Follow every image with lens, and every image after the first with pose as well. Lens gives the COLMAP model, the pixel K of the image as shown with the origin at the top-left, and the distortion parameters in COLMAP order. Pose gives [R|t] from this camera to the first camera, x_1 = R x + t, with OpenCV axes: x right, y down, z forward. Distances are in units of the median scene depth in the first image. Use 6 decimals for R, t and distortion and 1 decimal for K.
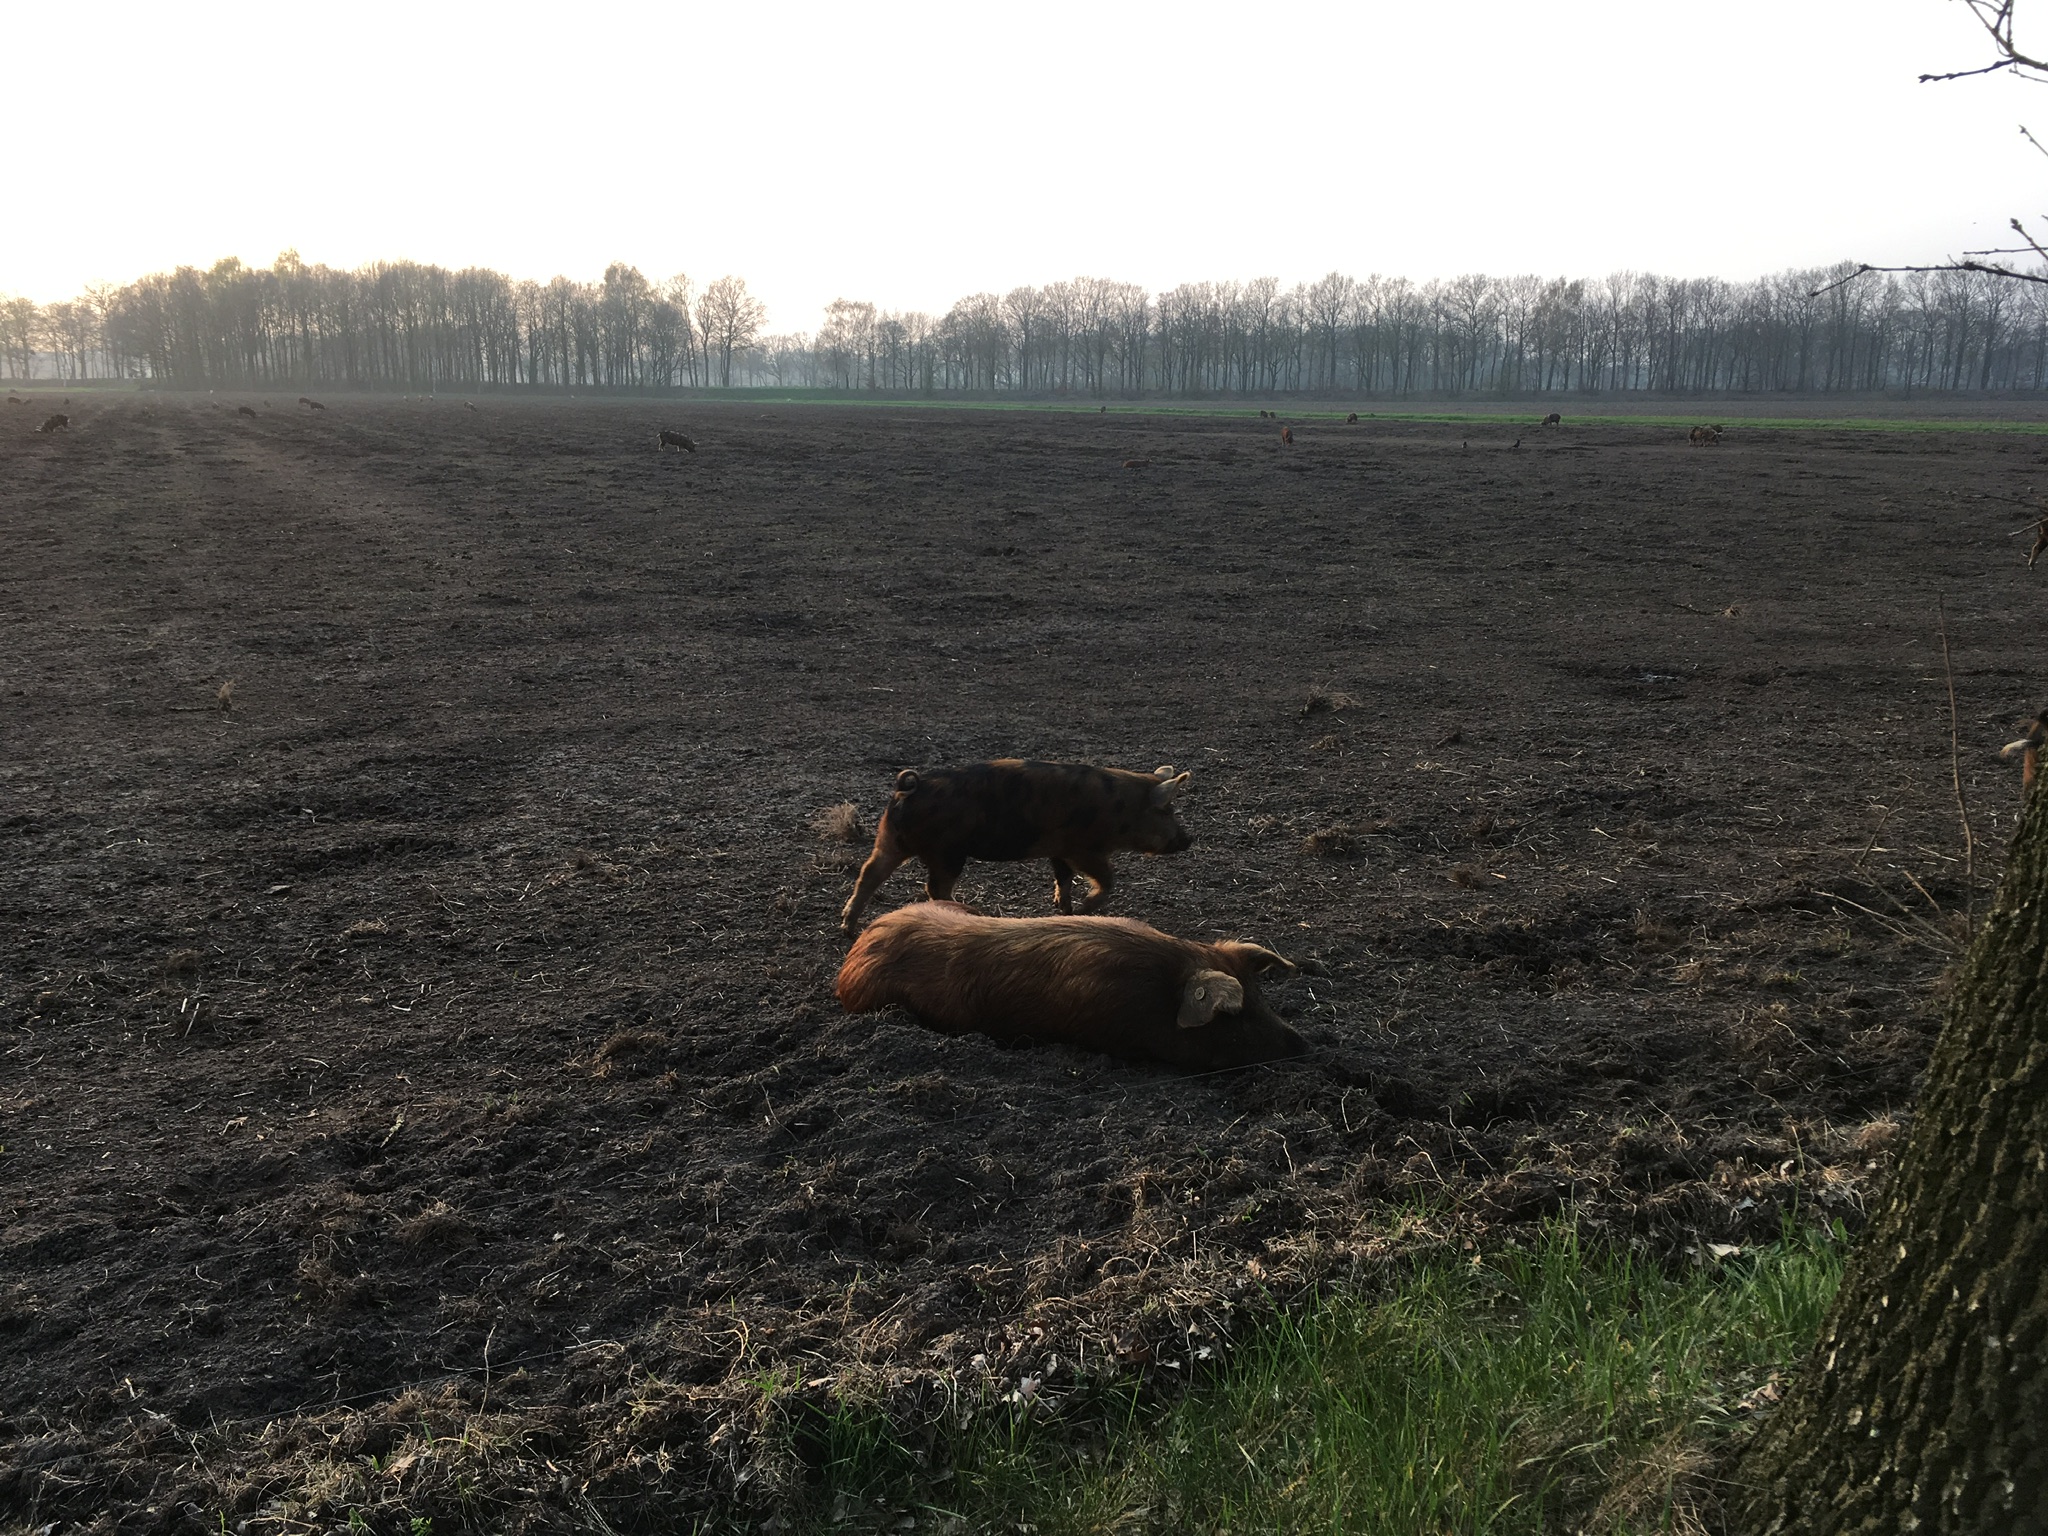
lens RADIAL K [[1738.1, 0, 1019.3], [0, 1738.1, 774.6], [0, 0, 1]] dist [0.087395, -0.105936]
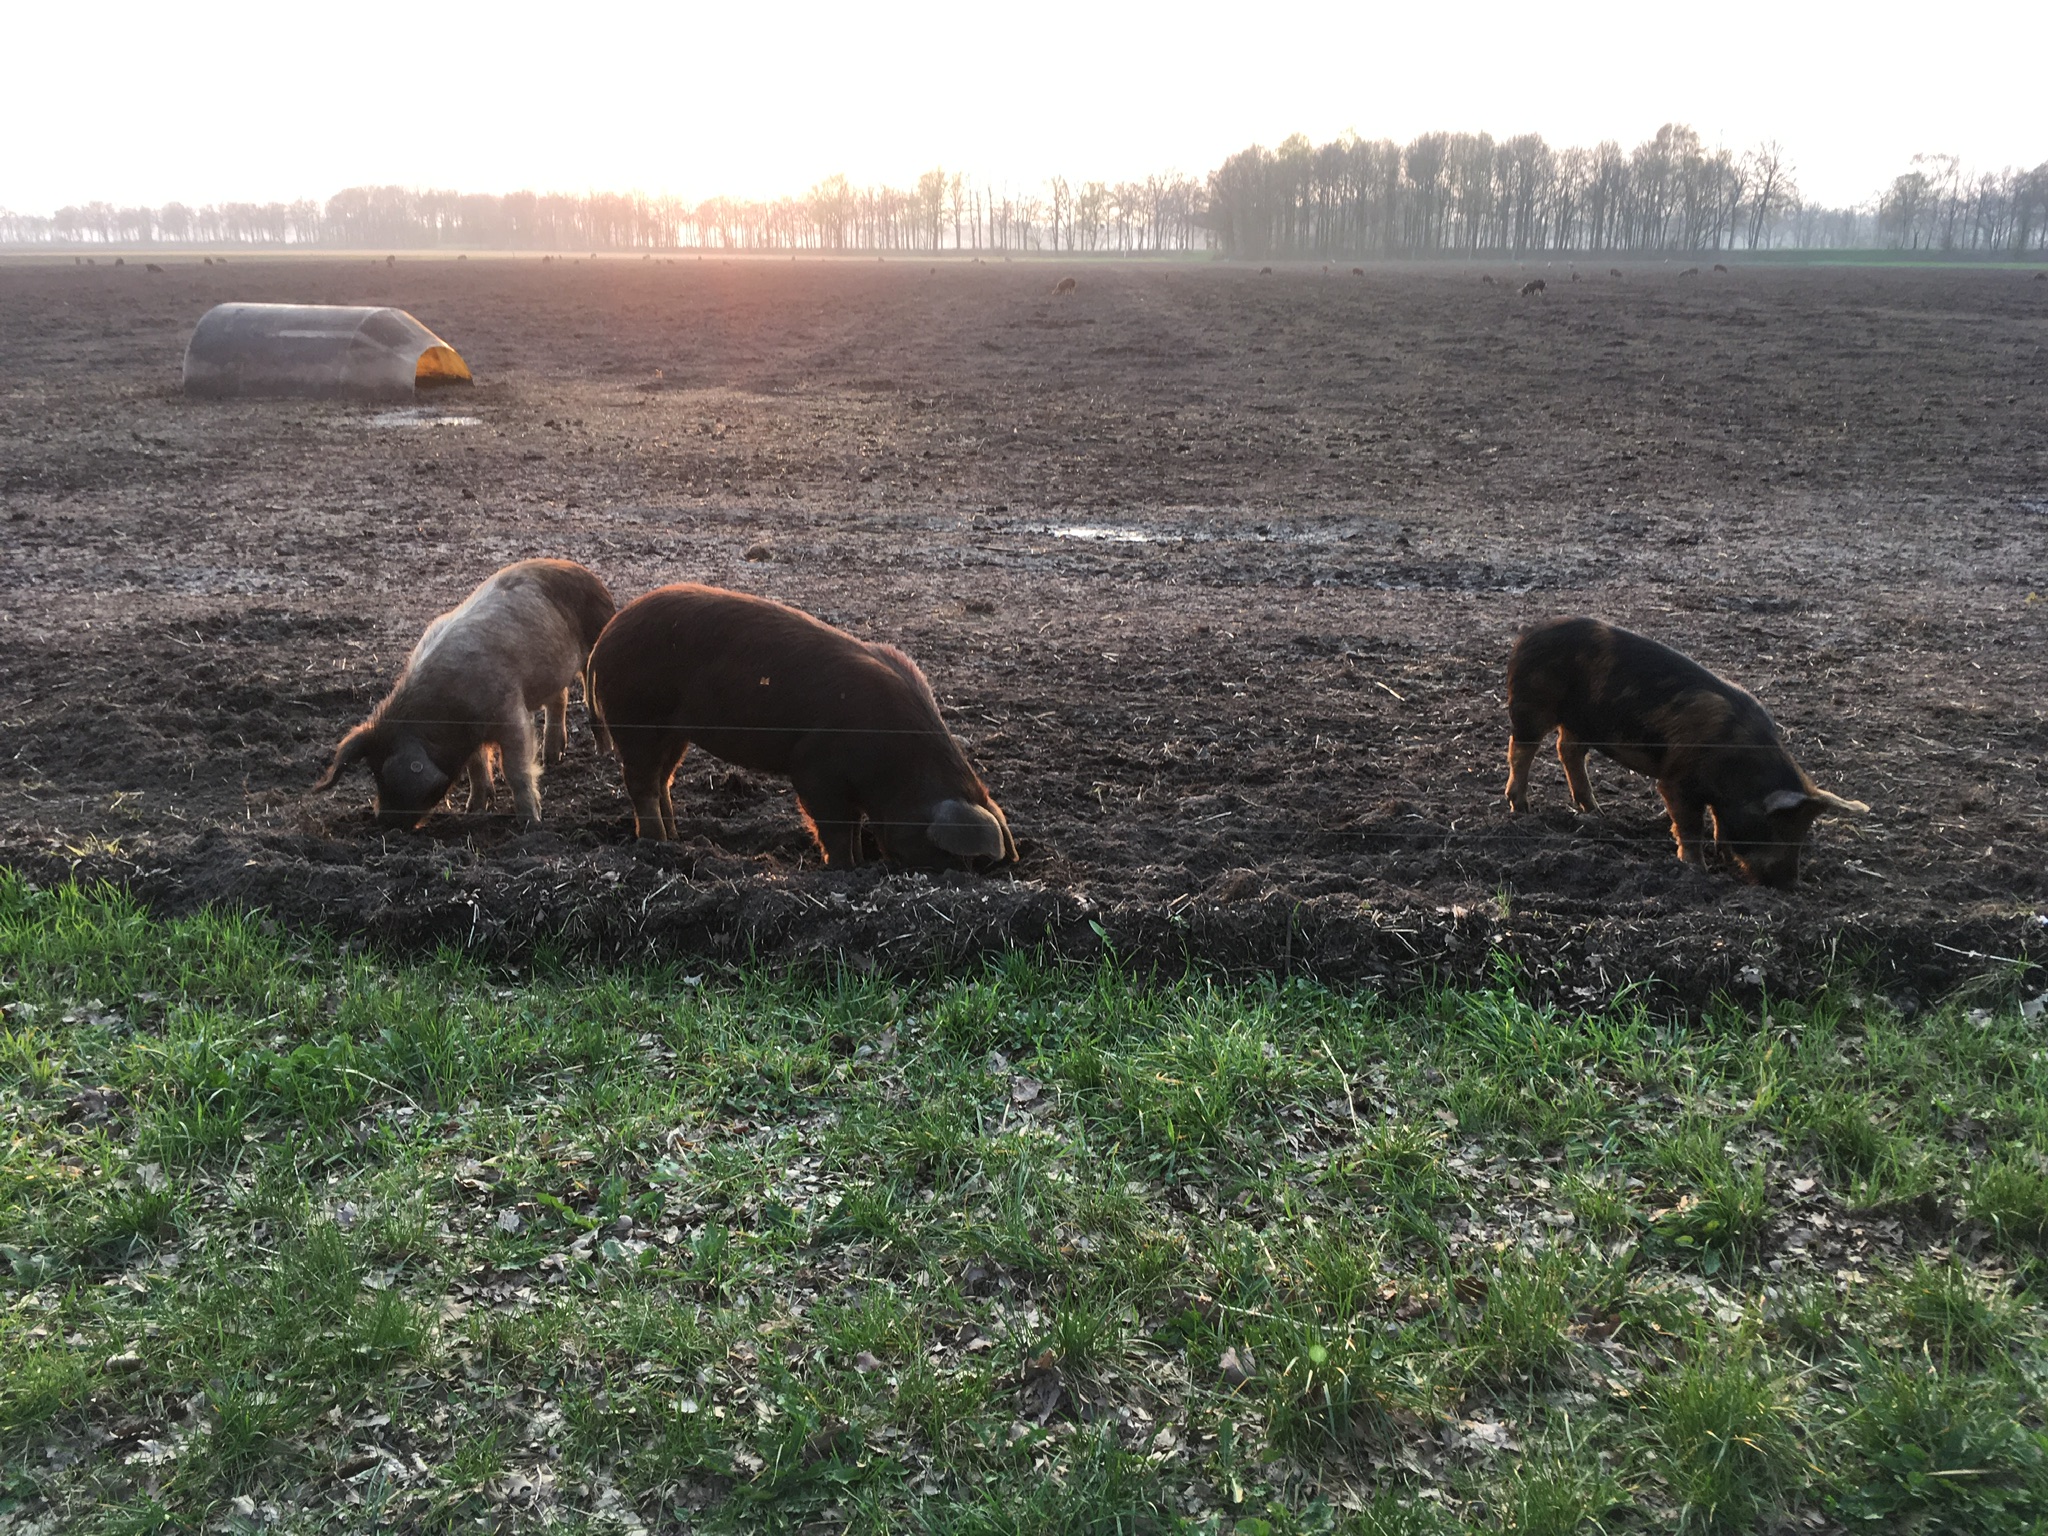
lens RADIAL K [[1738.1, 0, 1027.3], [0, 1738.1, 776.2], [0, 0, 1]] dist [0.087395, -0.105936]
pose [[0.914677, 0.114922, -0.387504, -0.606764], [-0.086866, 0.992217, 0.089221, 0.056107], [0.394741, -0.047947, 0.917540, -0.236633]]
